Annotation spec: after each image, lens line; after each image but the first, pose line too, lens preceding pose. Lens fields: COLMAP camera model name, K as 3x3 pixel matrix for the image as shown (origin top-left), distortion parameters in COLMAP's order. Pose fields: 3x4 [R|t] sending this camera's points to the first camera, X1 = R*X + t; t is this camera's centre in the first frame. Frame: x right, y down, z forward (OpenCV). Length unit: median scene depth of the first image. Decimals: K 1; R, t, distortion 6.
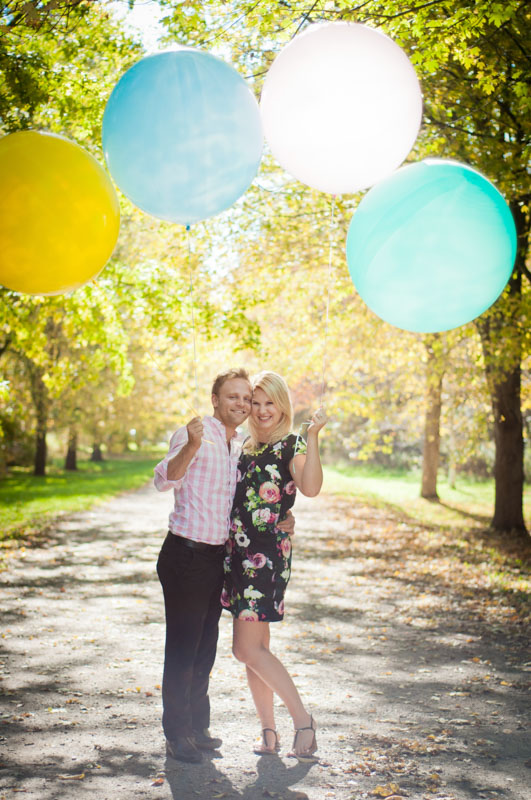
lens RADIAL K [[1978.8, 0, 265.5], [0, 1978.8, 400.0], [0, 0, 1]] dist [0.013408, -0.275233]
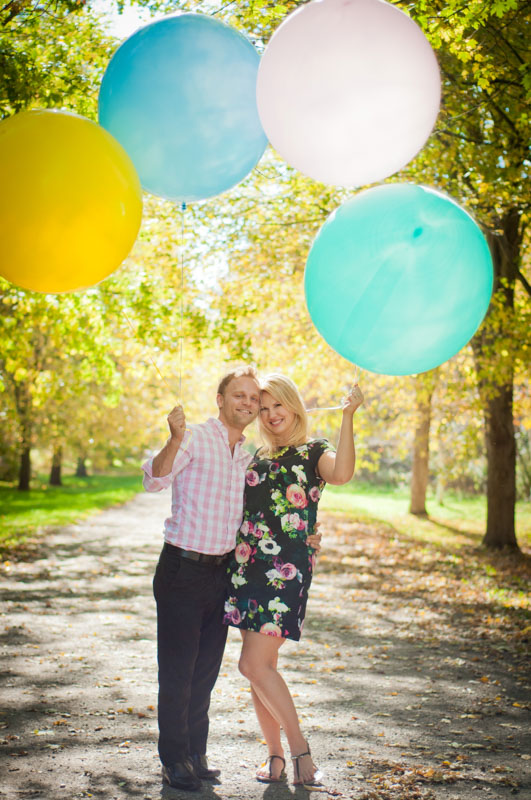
lens RADIAL K [[1779.9, 0, 264.3], [0, 1779.9, 401.6], [0, 0, 1]] dist [-0.028326, 0.179048]
pose [[0.999675, 0.007199, 0.024461, -0.019377], [-0.006681, 0.999753, -0.021179, 0.014578], [-0.024607, 0.021008, 0.999476, 0.129577]]
